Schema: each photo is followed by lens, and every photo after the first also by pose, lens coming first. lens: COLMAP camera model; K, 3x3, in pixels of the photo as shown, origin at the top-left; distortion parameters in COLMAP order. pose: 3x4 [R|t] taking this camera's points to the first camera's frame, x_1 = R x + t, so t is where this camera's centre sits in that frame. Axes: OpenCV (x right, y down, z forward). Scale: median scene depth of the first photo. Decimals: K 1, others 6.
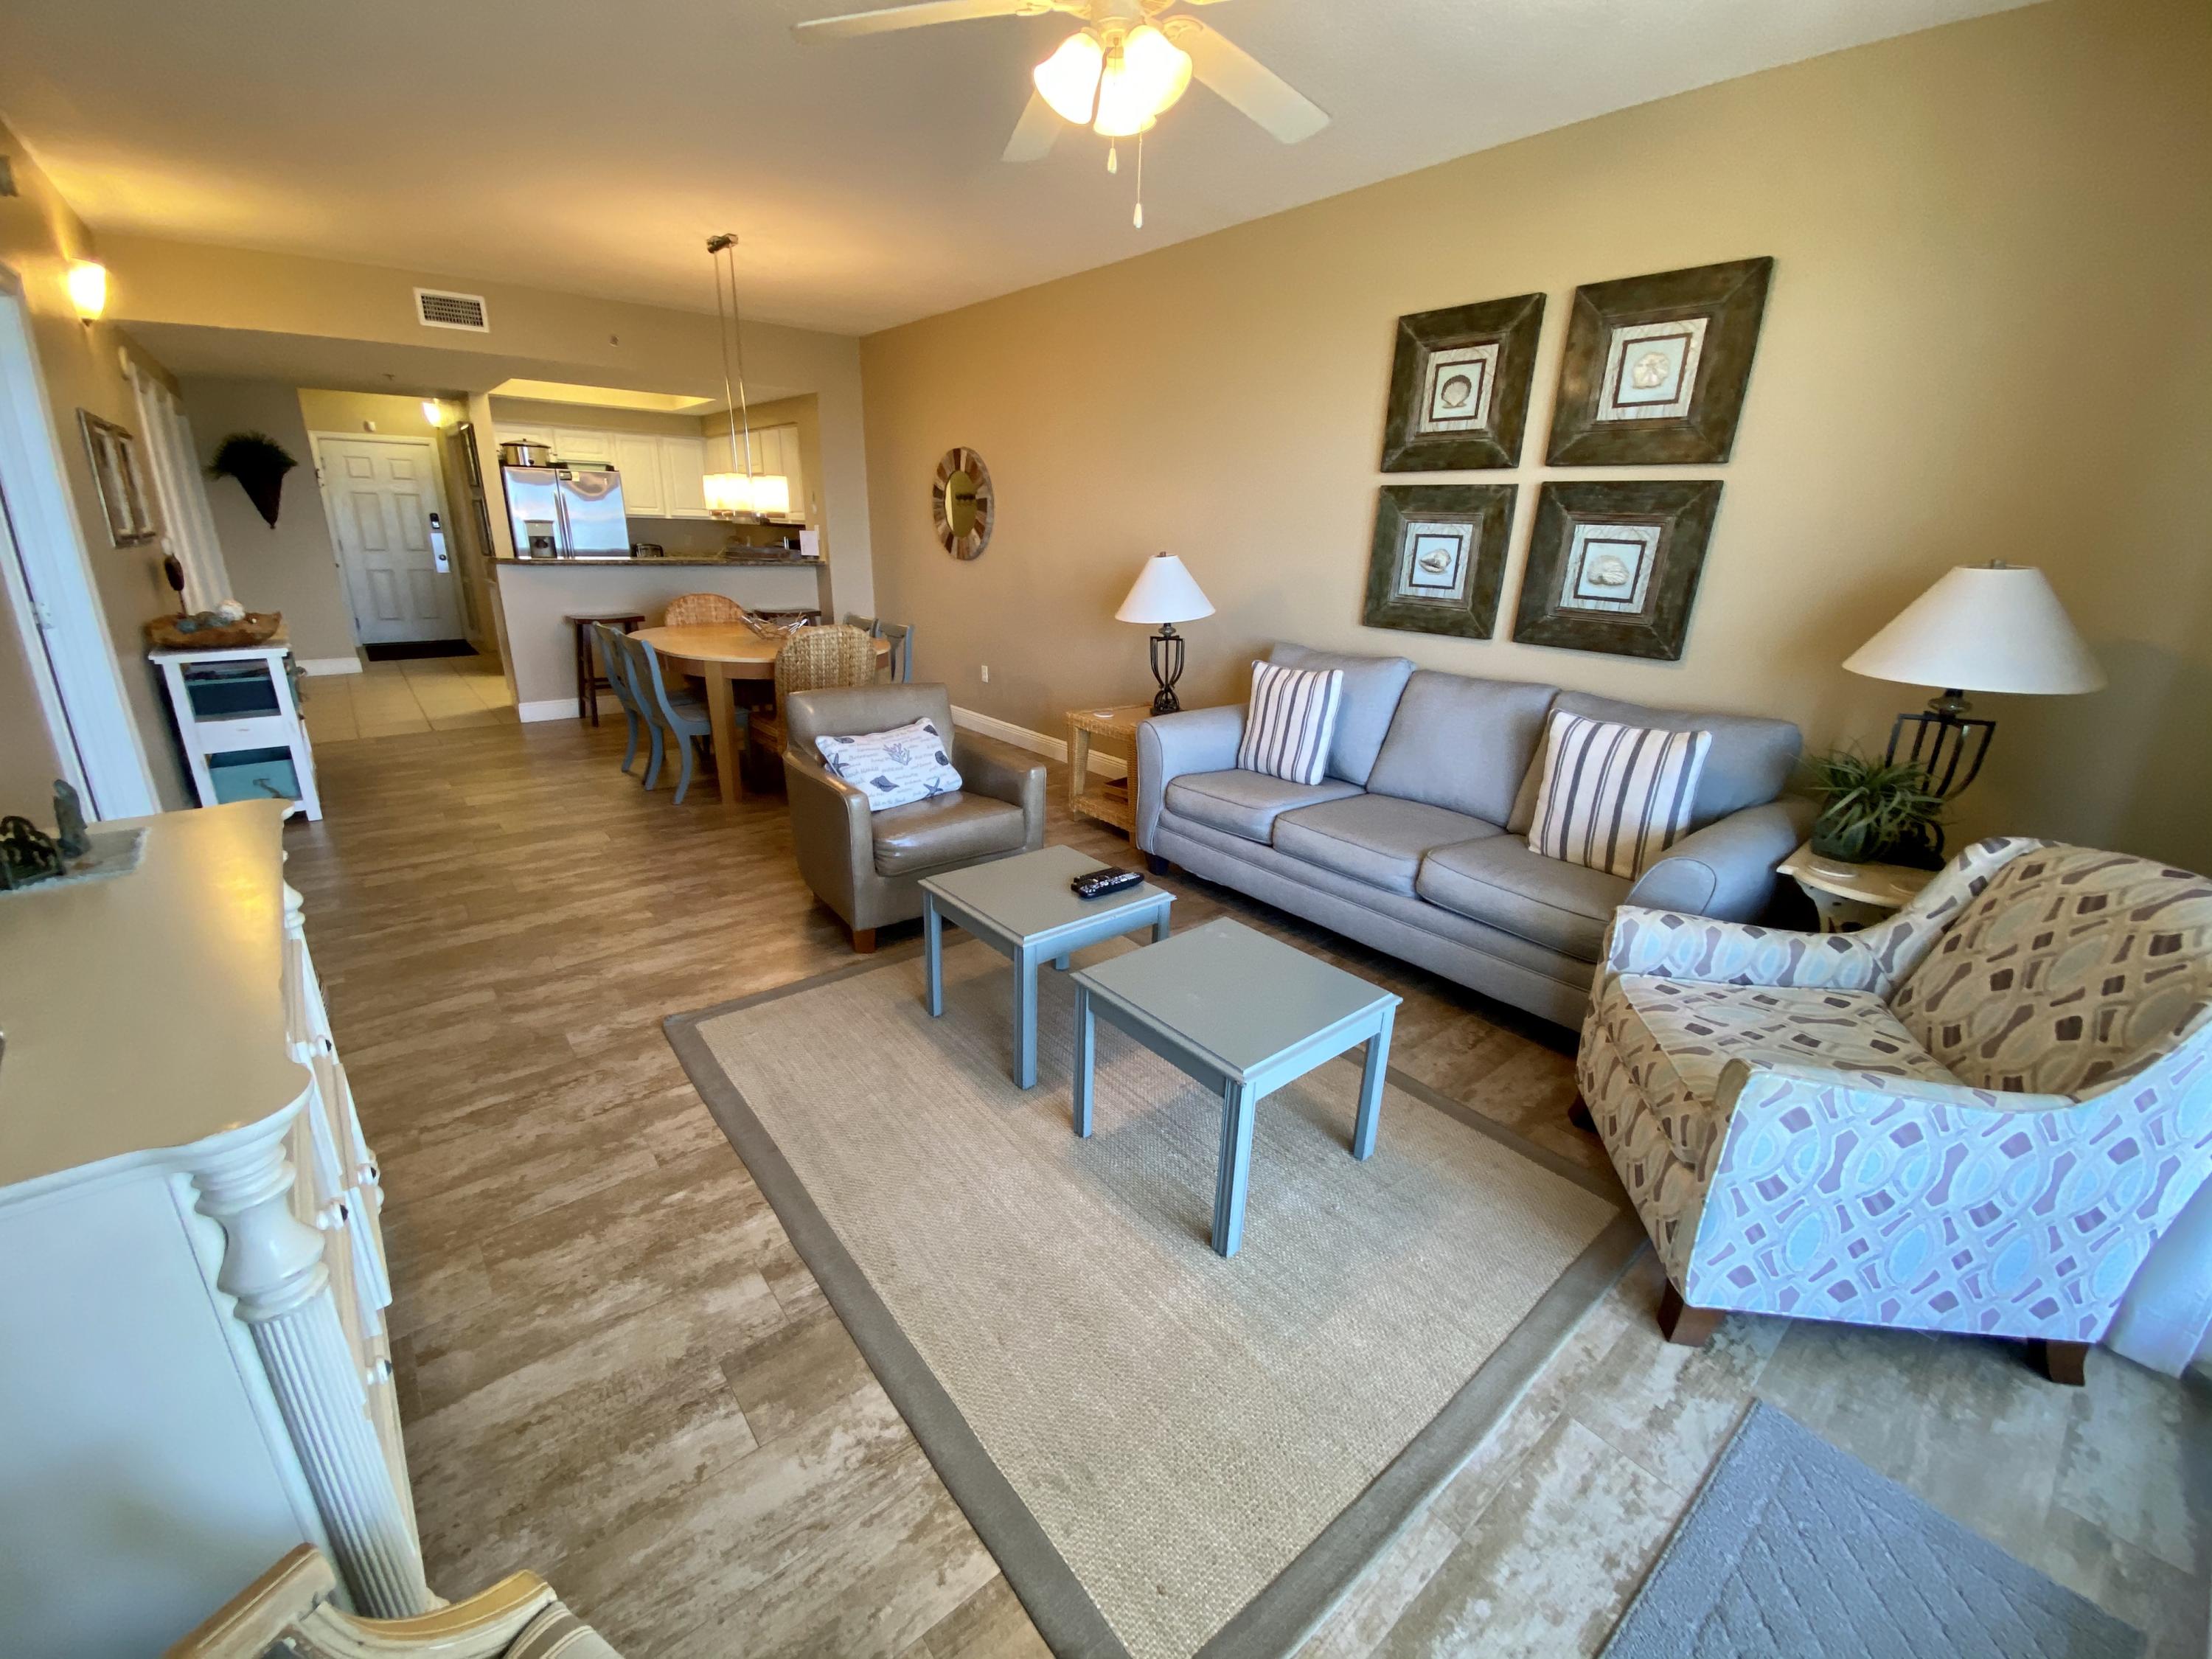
lens RADIAL K [[896.6, 0, 1099.4], [0, 896.6, 833.2], [0, 0, 1]] dist [0.009058, -0.015375]
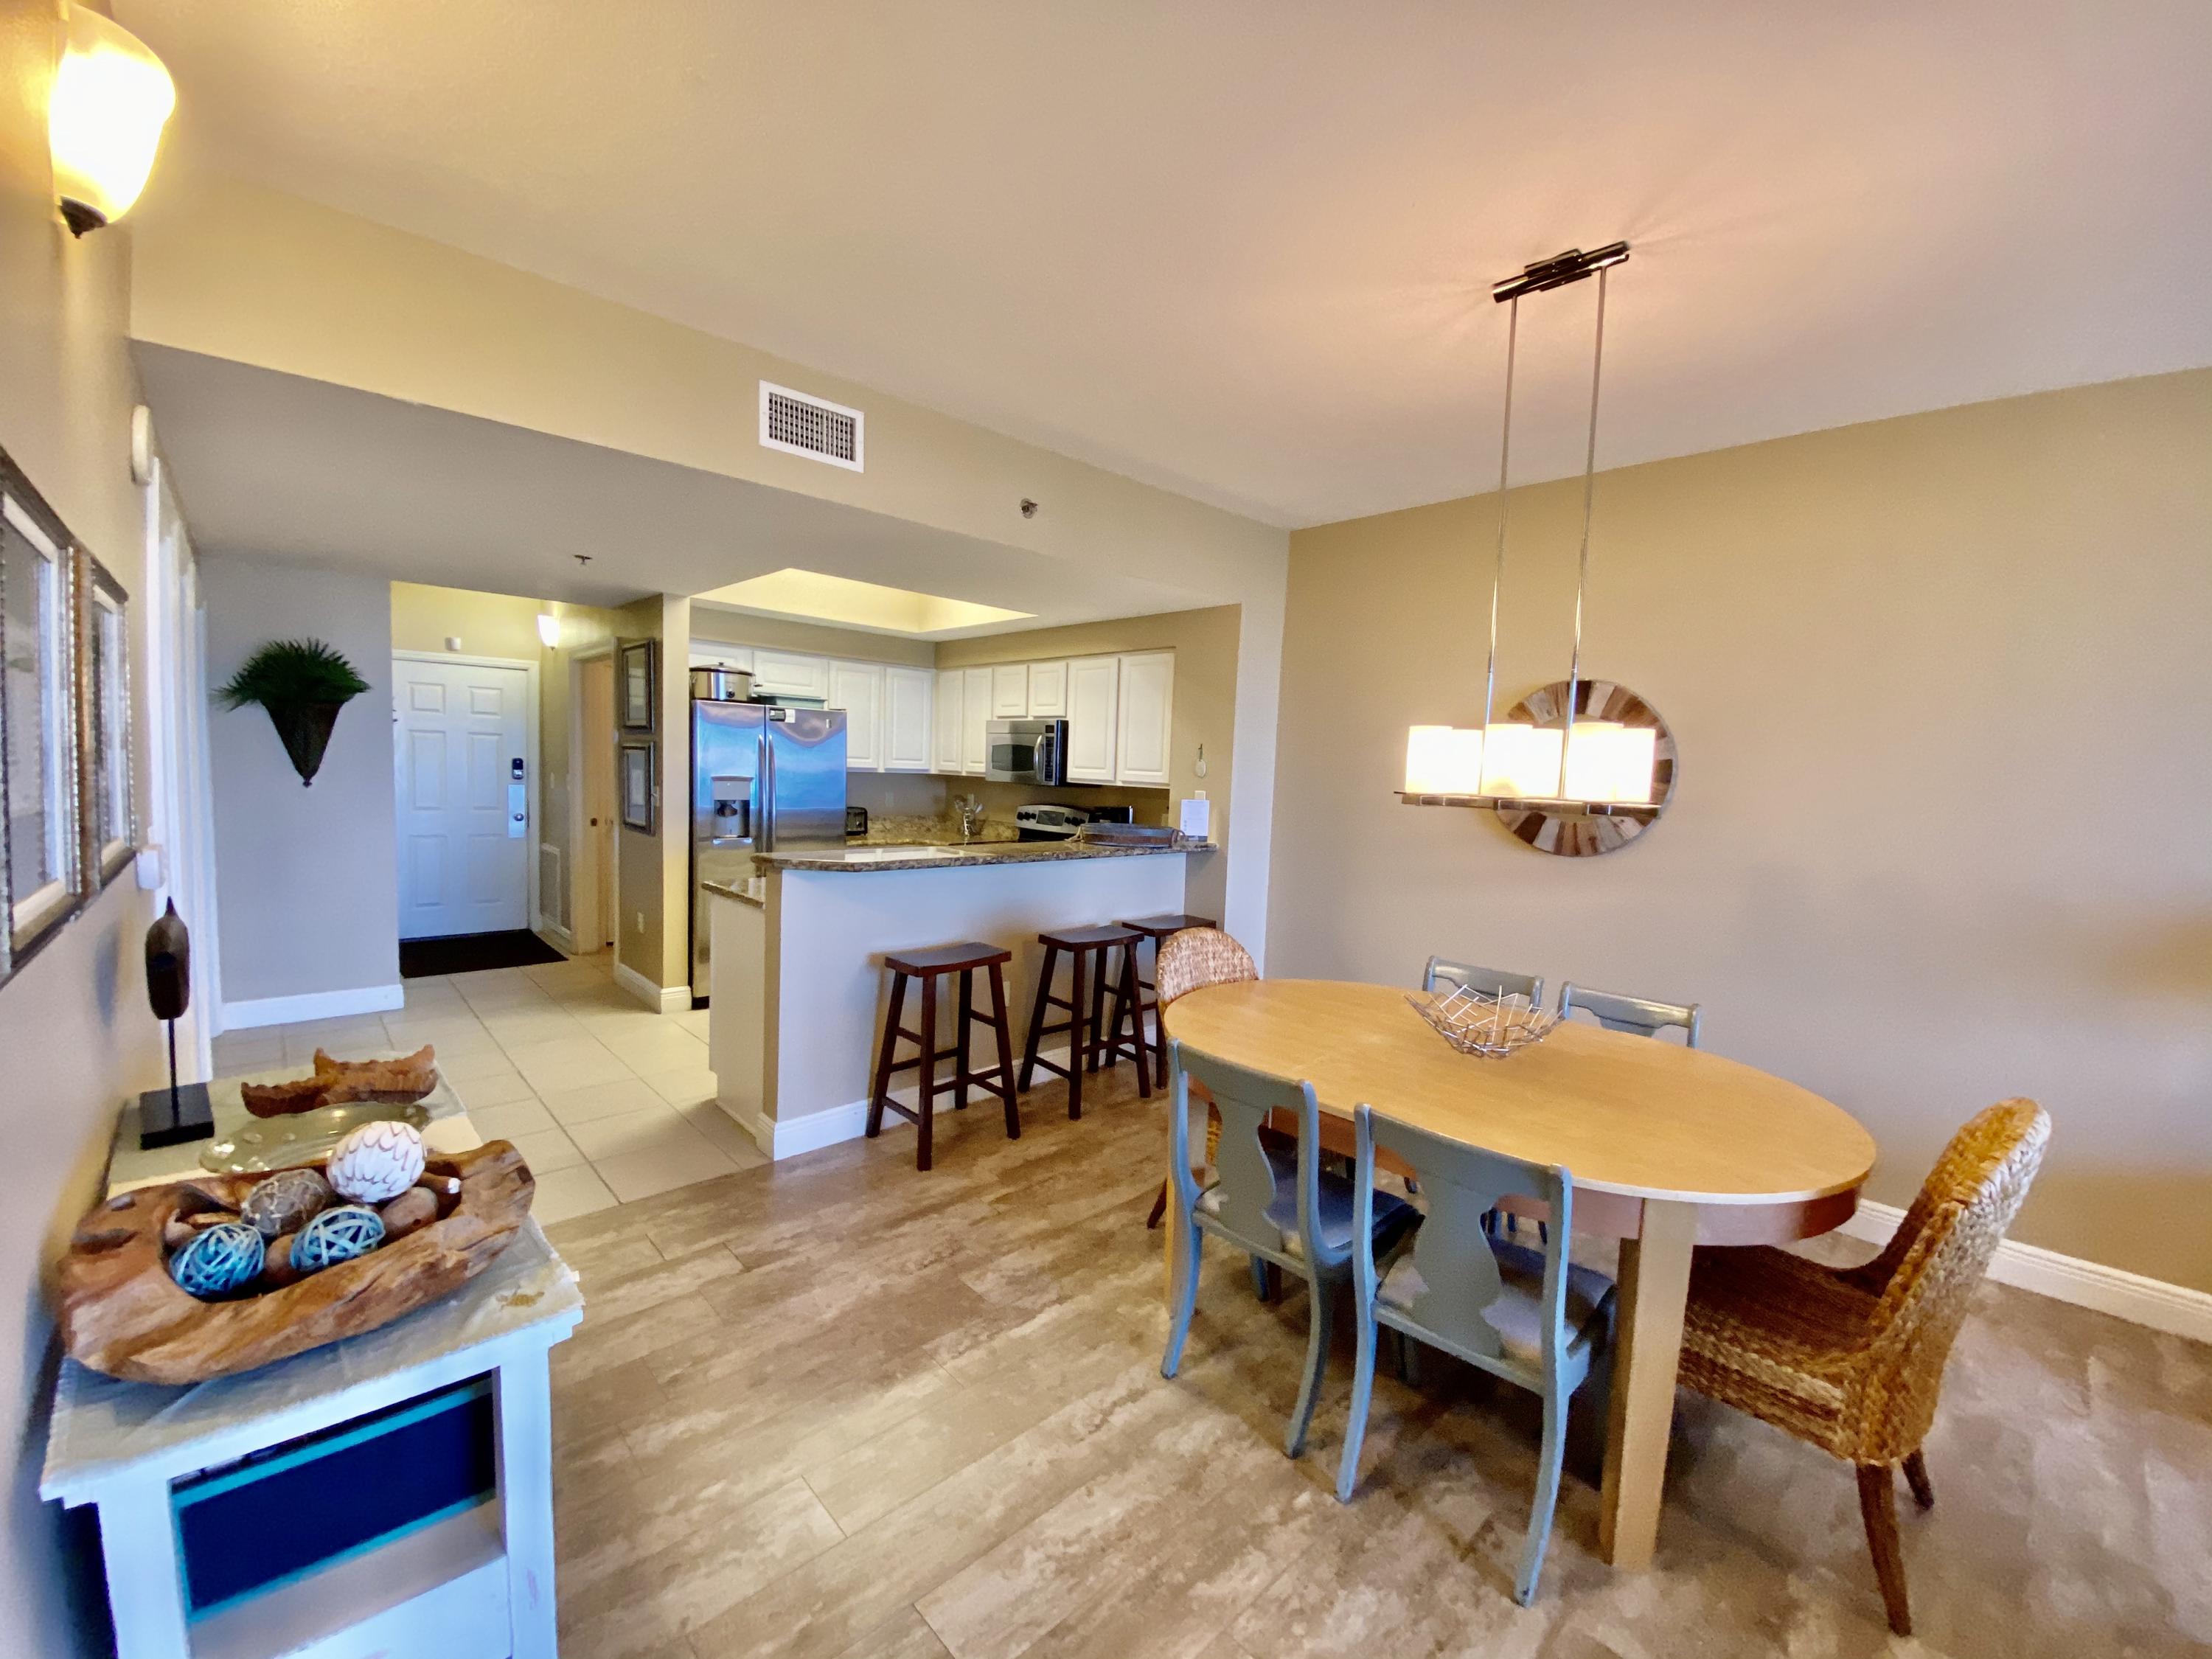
lens RADIAL K [[896.6, 0, 1101.7], [0, 896.6, 836.3], [0, 0, 1]] dist [0.009058, -0.015375]
pose [[0.998158, 0.004001, 0.060532, -0.966431], [0.010864, 0.969900, -0.243261, -0.350158], [-0.059684, 0.243471, 0.968070, 0.869619]]
